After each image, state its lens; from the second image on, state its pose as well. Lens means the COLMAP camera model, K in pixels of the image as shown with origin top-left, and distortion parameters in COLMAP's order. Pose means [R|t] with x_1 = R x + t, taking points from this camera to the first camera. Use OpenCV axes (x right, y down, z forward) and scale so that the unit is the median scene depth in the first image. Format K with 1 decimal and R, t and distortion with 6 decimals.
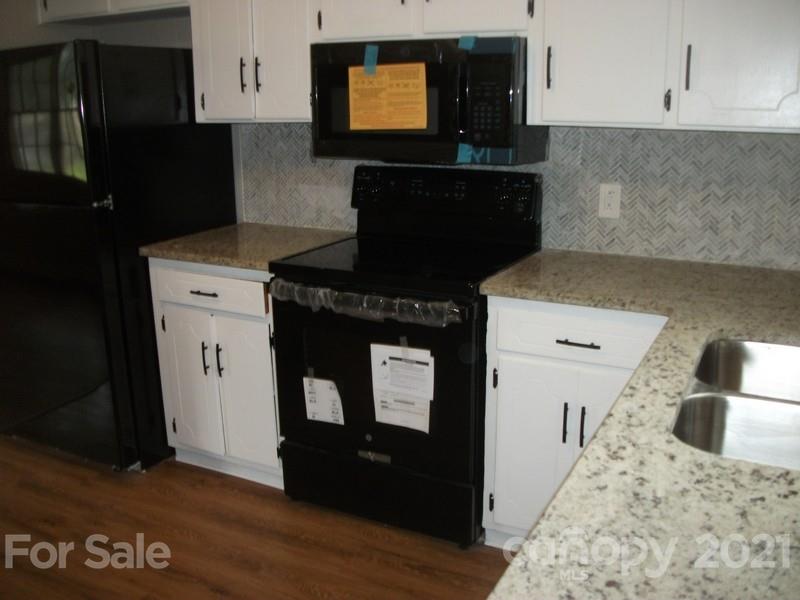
lens RADIAL K [[778.5, 0, 401.6], [0, 778.5, 296.0], [0, 0, 1]] dist [-0.112039, 0.000000]
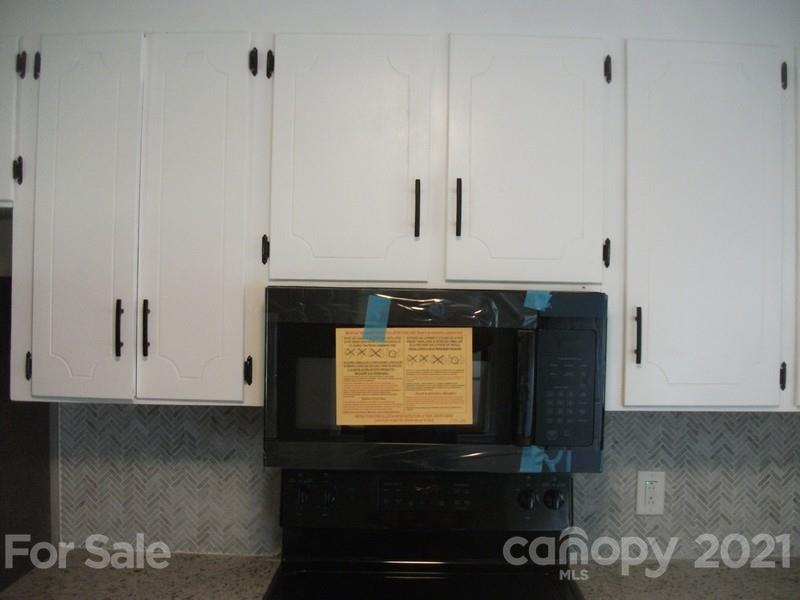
lens RADIAL K [[778.5, 0, 404.9], [0, 778.5, 293.1], [0, 0, 1]] dist [-0.112039, 0.000000]
pose [[0.890552, 0.014206, 0.454660, -0.314803], [0.094836, 0.971751, -0.216118, -0.184159], [-0.444886, 0.235582, 0.864047, 0.421822]]
